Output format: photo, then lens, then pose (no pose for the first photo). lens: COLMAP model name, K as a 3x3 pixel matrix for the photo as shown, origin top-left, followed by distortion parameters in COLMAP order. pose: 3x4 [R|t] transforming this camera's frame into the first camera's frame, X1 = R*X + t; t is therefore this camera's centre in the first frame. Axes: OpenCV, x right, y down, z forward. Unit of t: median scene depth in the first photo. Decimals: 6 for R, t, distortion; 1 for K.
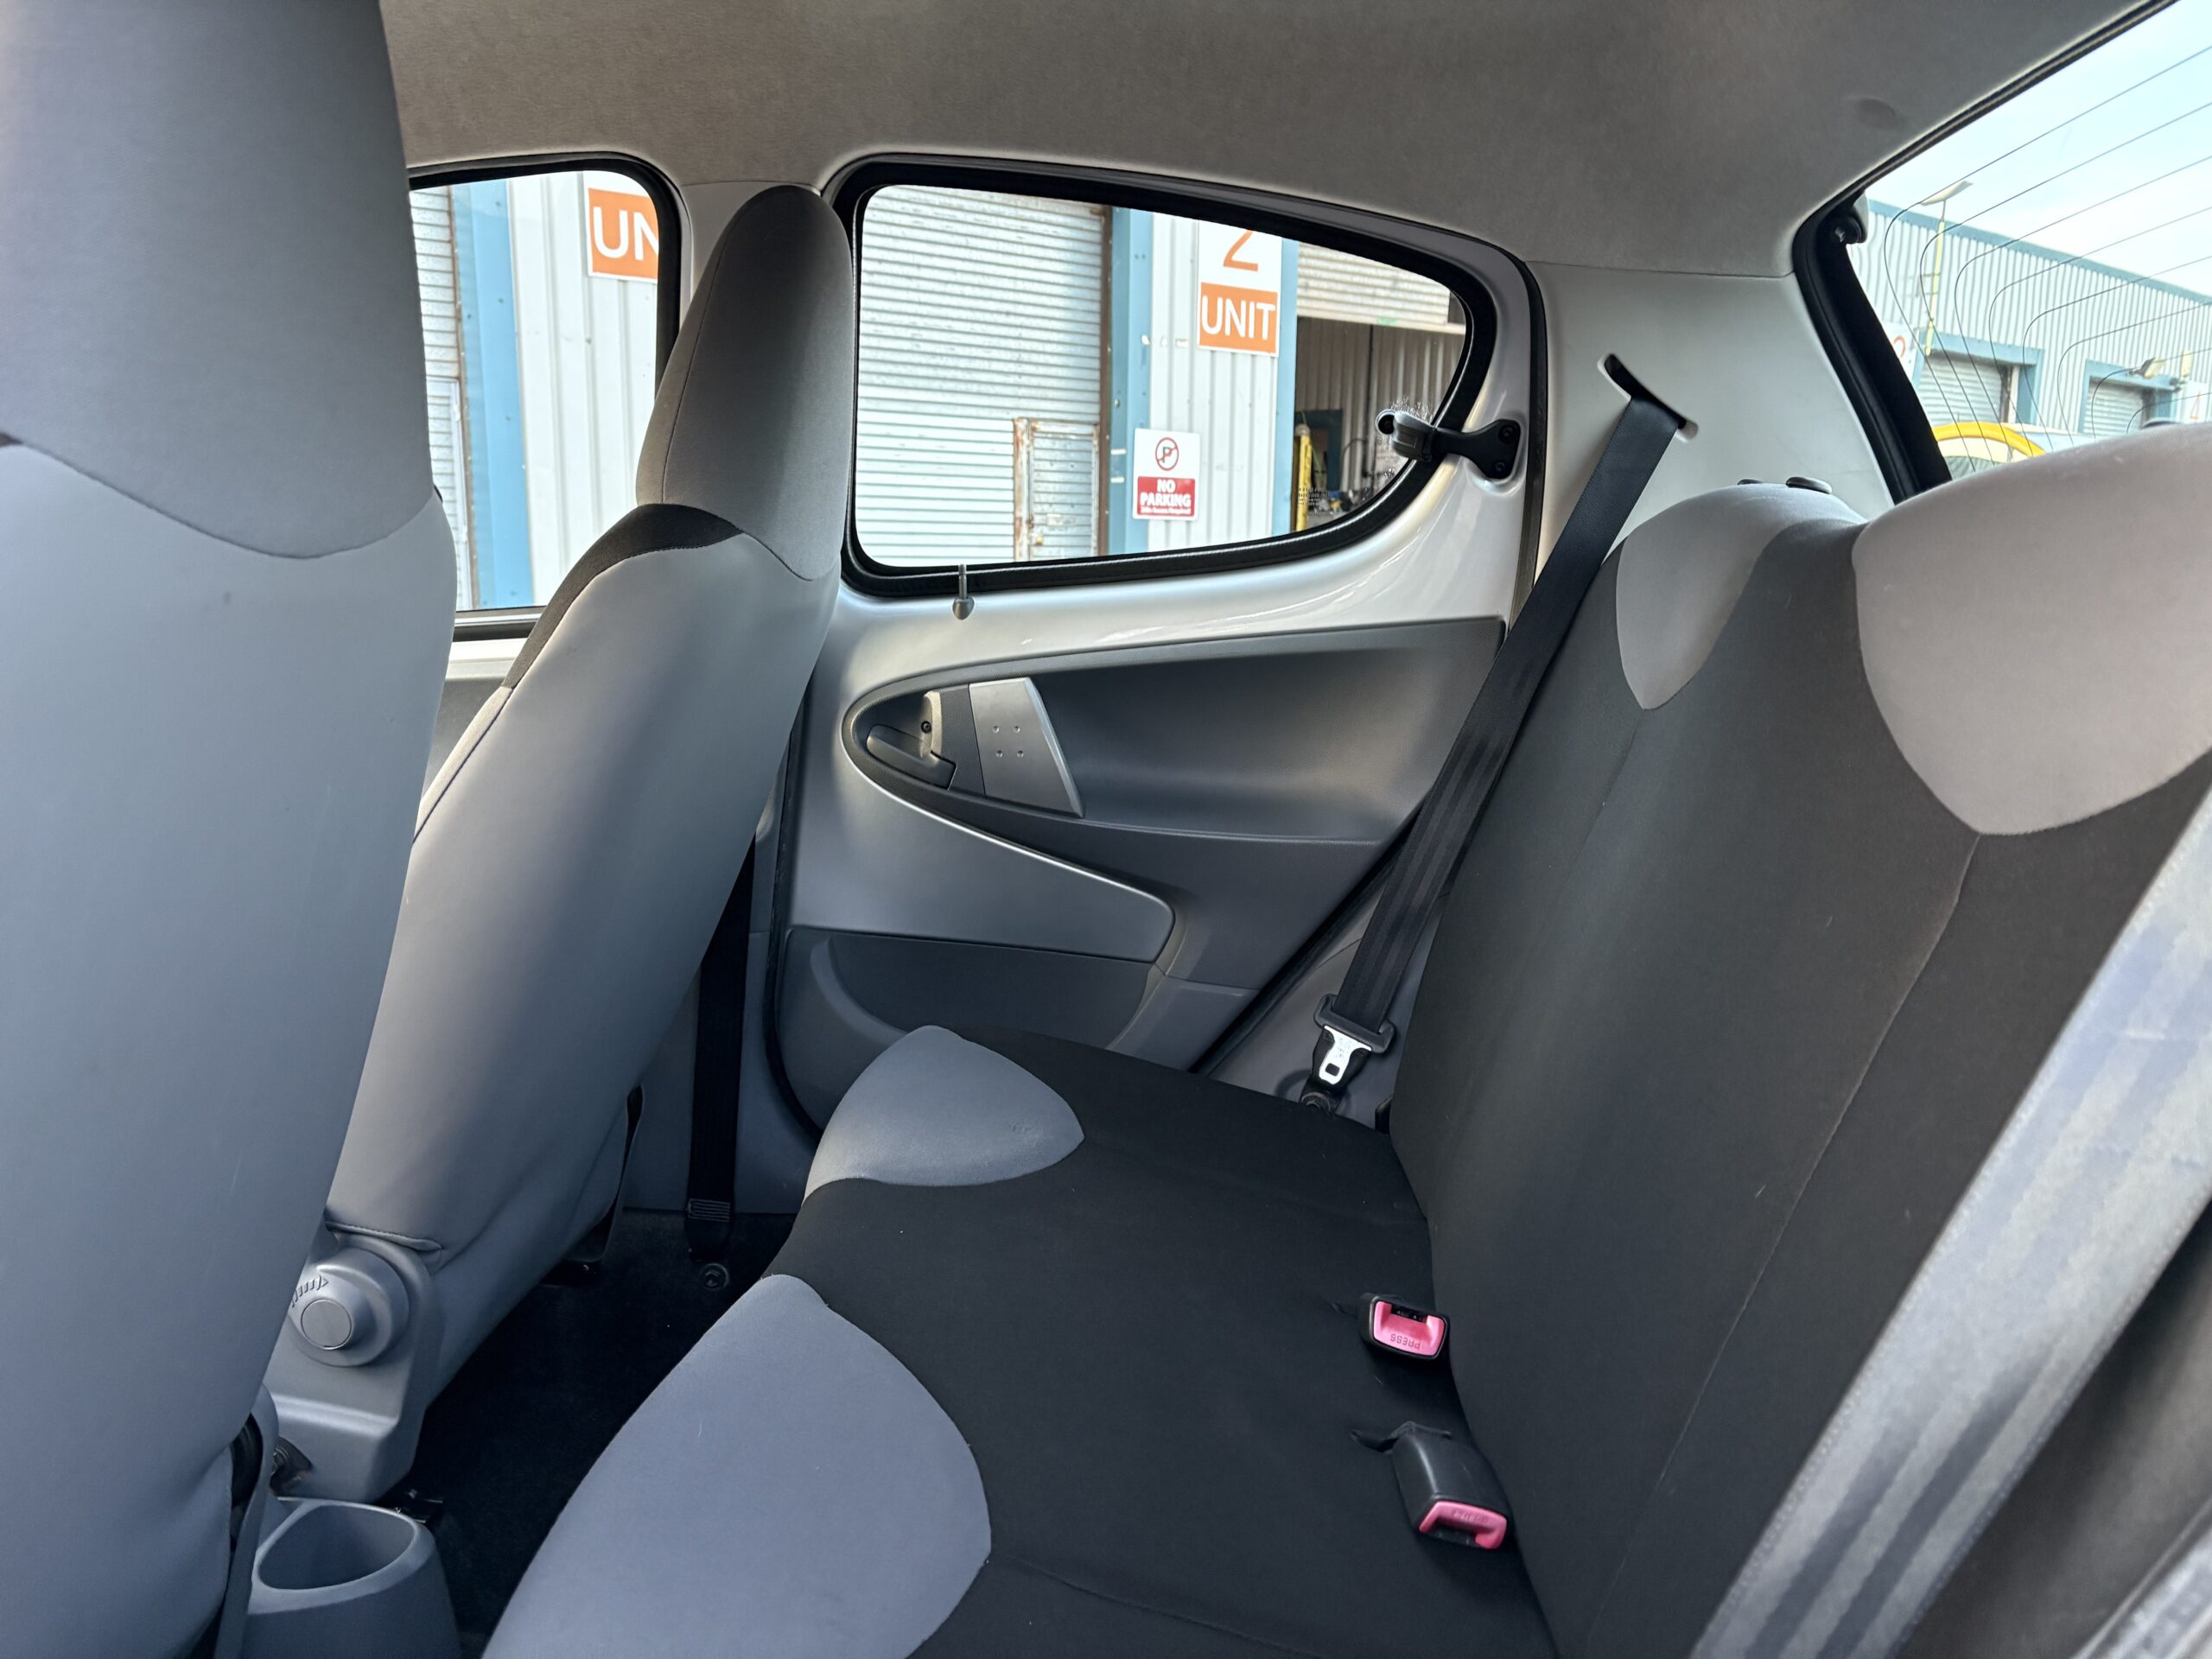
lens RADIAL K [[1677.8, 0, 1149.6], [0, 1677.8, 835.5], [0, 0, 1]] dist [0.056091, -0.050886]
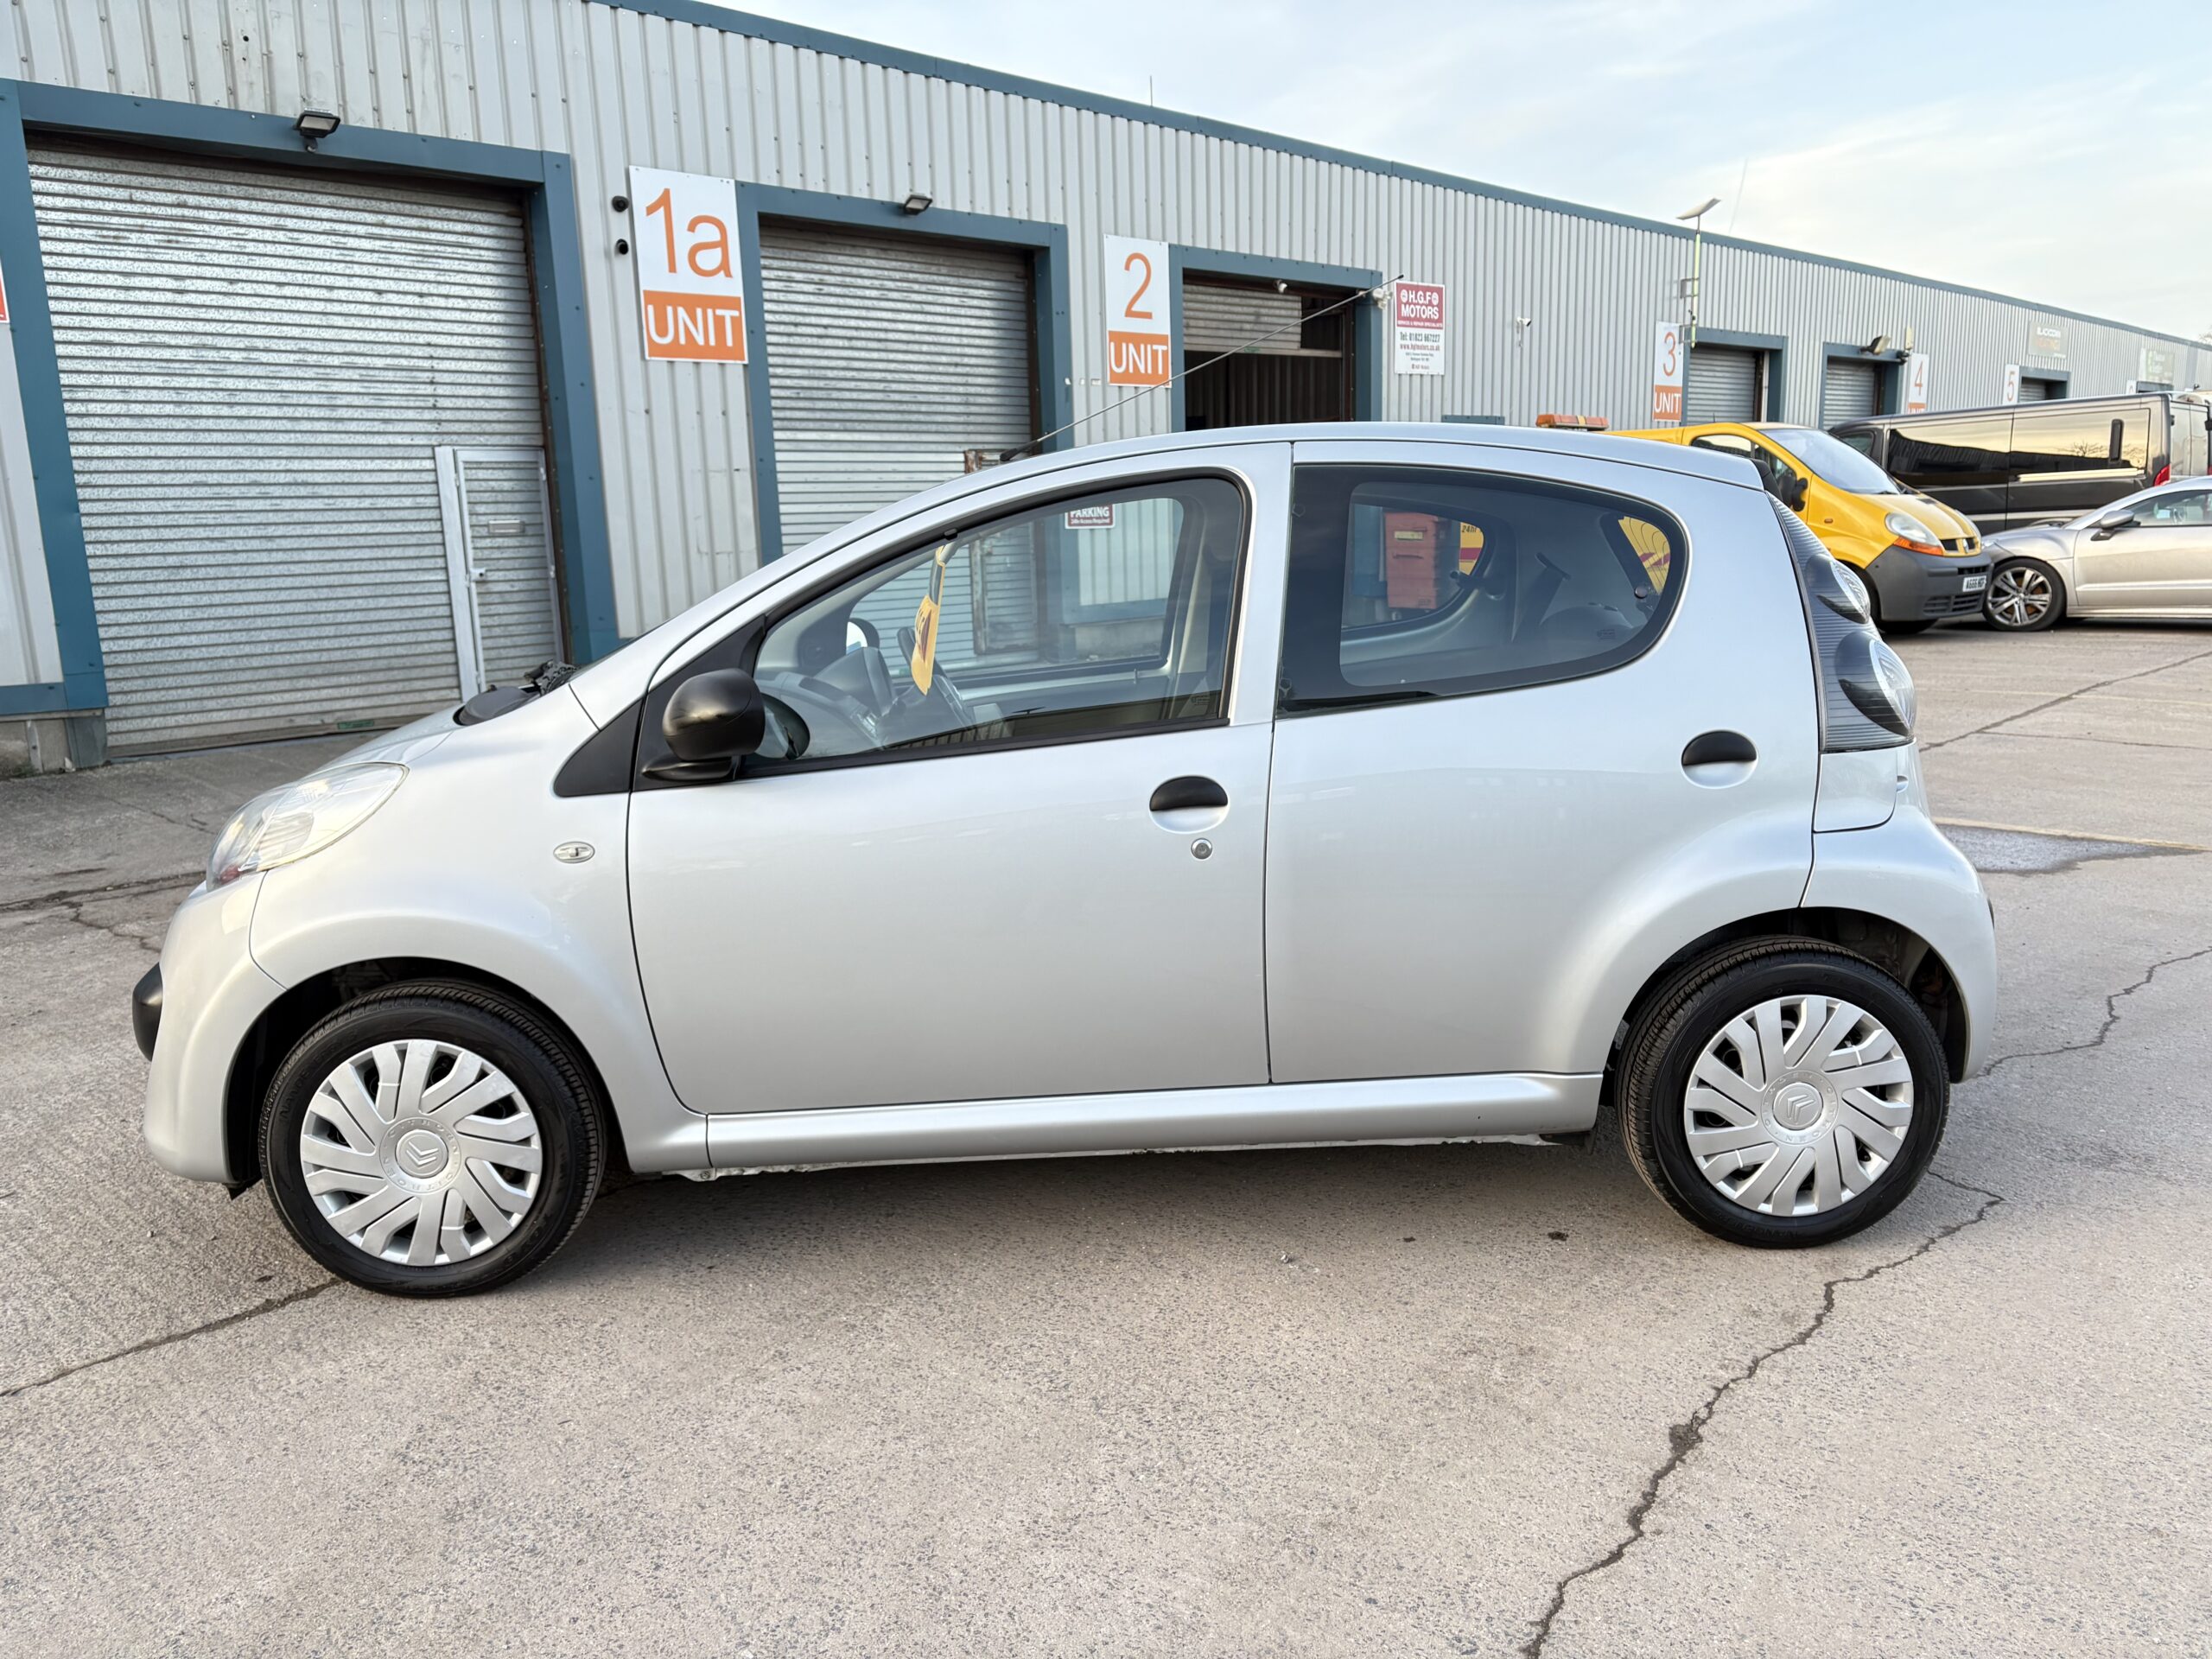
lens RADIAL K [[1677.8, 0, 1134.2], [0, 1677.8, 856.1], [0, 0, 1]] dist [0.056091, -0.050886]
pose [[0.993829, -0.059317, 0.093736, -0.087561], [0.056502, 0.997876, 0.032406, 0.011033], [-0.095459, -0.026910, 0.995070, -0.220207]]
